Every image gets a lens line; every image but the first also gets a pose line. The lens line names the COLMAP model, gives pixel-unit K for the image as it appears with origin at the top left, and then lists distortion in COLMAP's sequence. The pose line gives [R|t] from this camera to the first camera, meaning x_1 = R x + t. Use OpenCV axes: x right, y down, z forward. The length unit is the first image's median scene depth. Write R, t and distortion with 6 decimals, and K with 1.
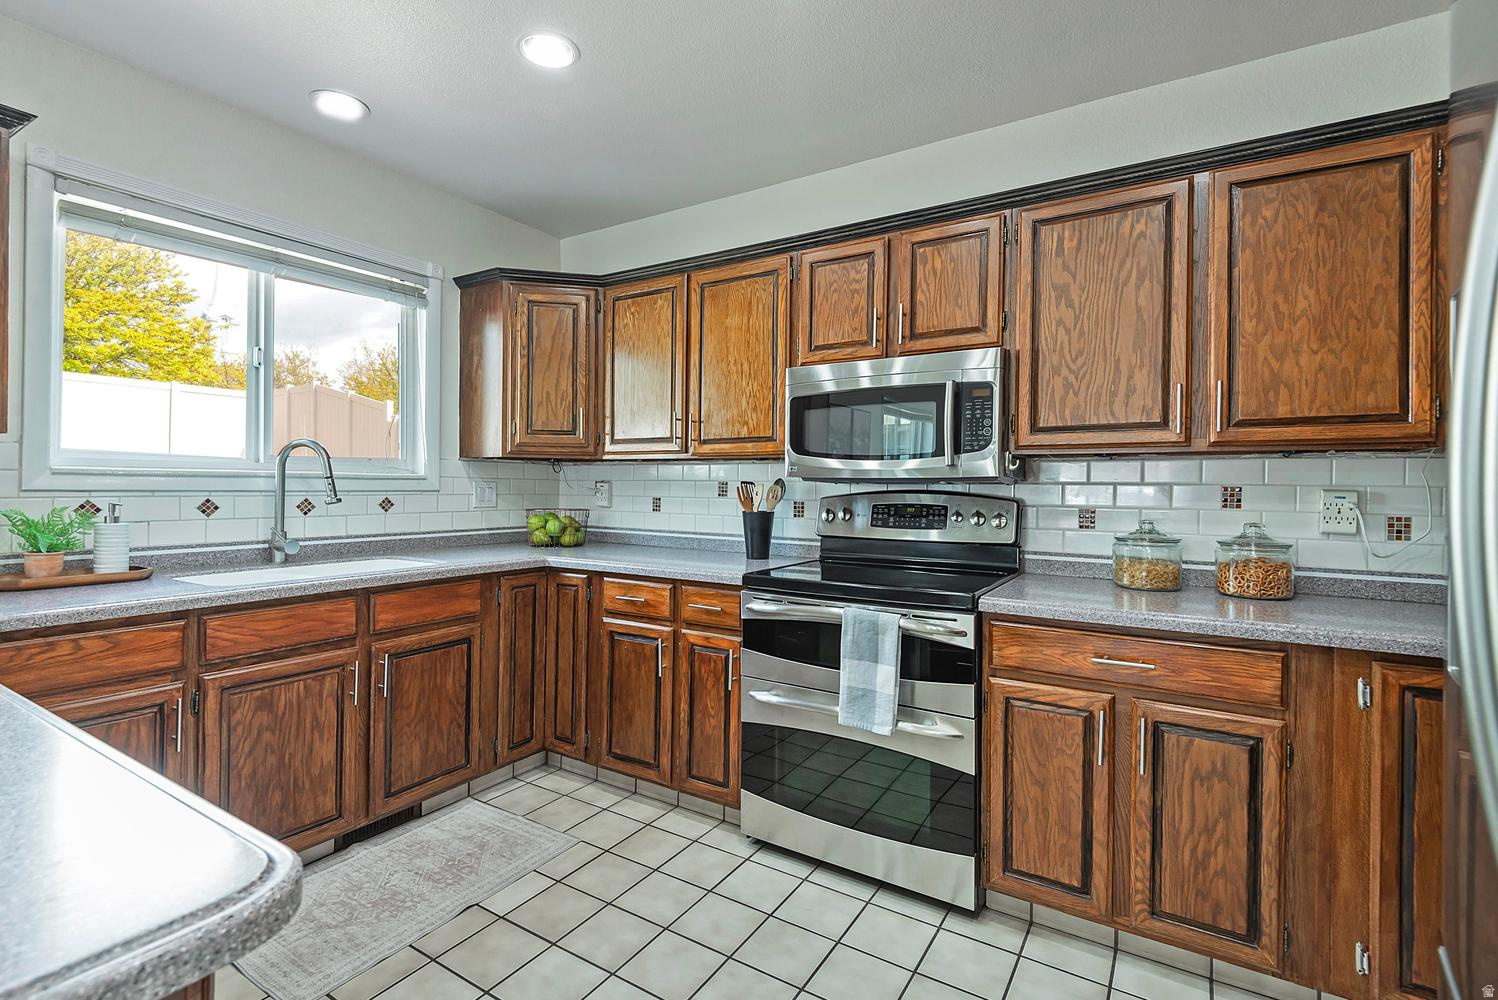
lens RADIAL K [[694.6, 0, 758.1], [0, 694.6, 476.2], [0, 0, 1]] dist [0.042650, -0.026830]
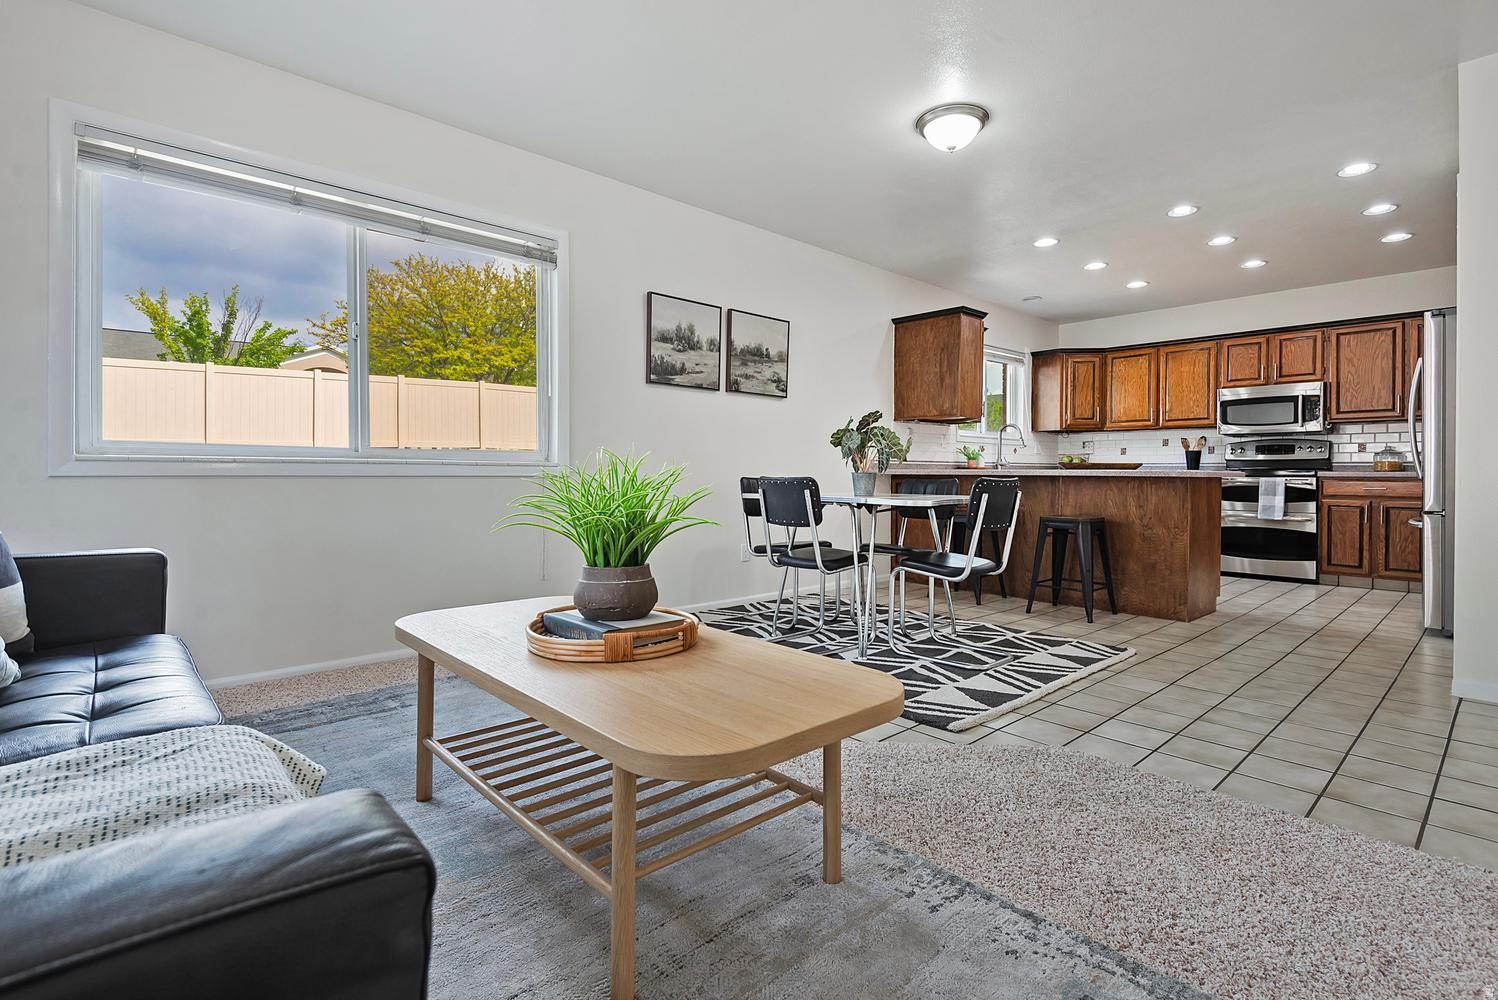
lens RADIAL K [[712.3, 0, 766.1], [0, 712.3, 465.3], [0, 0, 1]] dist [0.022806, -0.022431]
pose [[0.965070, -0.009781, -0.261811, -0.967526], [0.010353, 0.999946, 0.000809, 0.107271], [0.261789, -0.003491, 0.965119, -2.139712]]
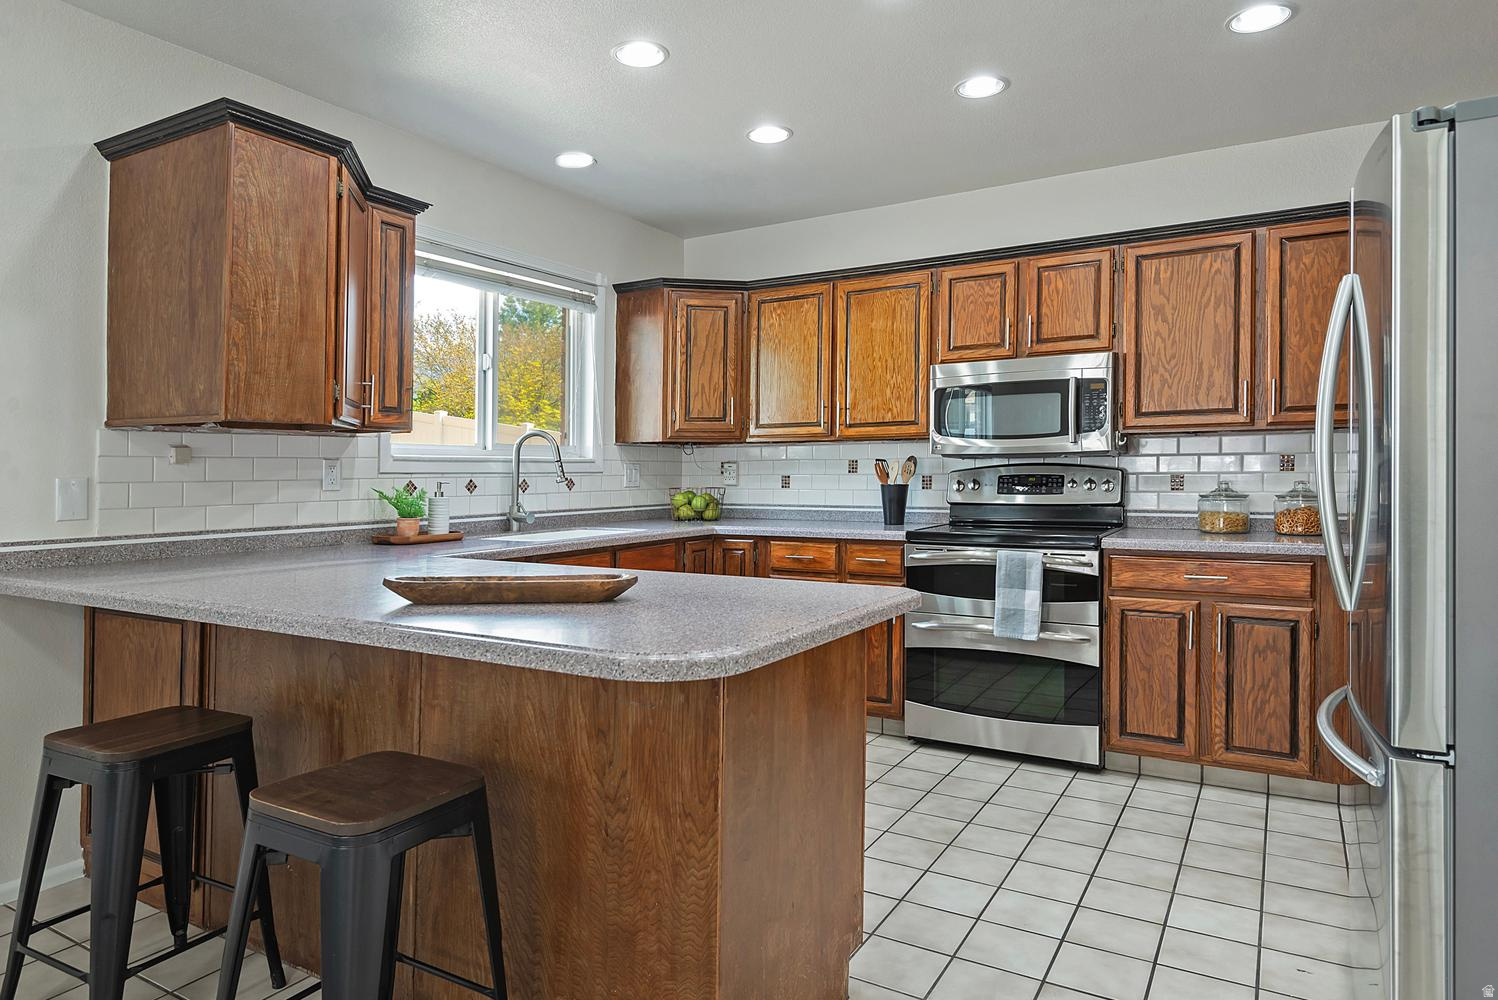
lens RADIAL K [[898.7, 0, 741.3], [0, 898.7, 478.5], [0, 0, 1]] dist [0.039807, -0.025025]
pose [[0.999819, -0.016900, 0.008698, -0.357627], [0.016706, 0.999621, 0.021859, 0.004402], [-0.009064, -0.021710, 0.999723, -0.677910]]
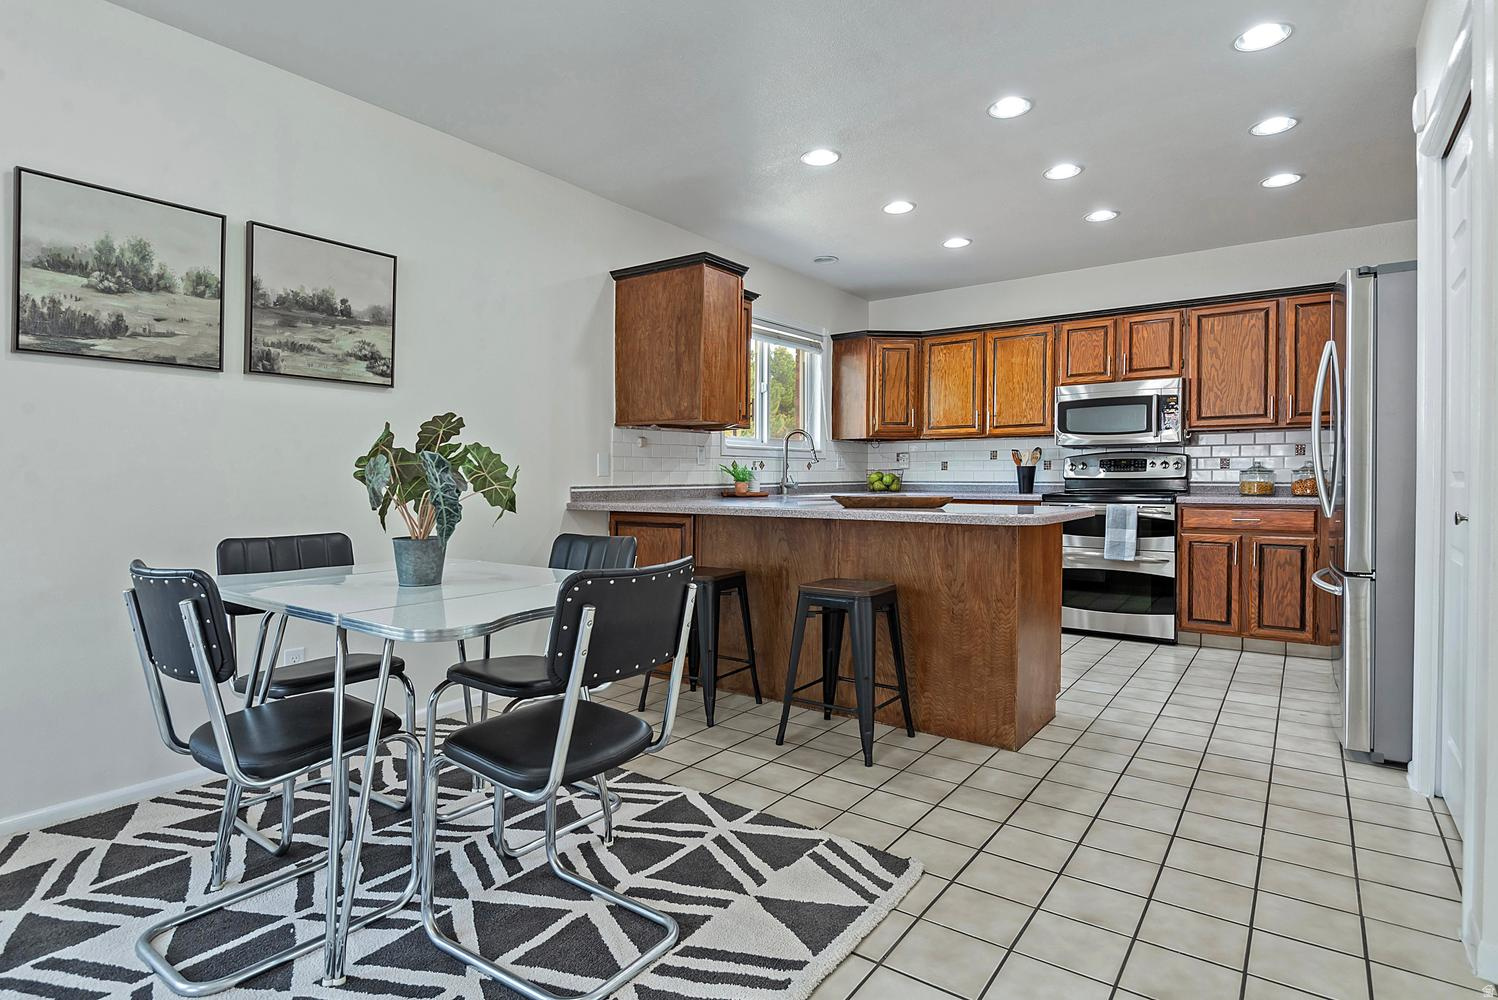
lens RADIAL K [[771.8, 0, 748.8], [0, 771.8, 479.1], [0, 0, 1]] dist [0.030624, -0.027526]
pose [[0.997122, -0.013560, -0.074589, -0.729250], [0.014951, 0.999724, 0.018117, 0.049219], [0.074323, -0.019180, 0.997050, -1.325501]]
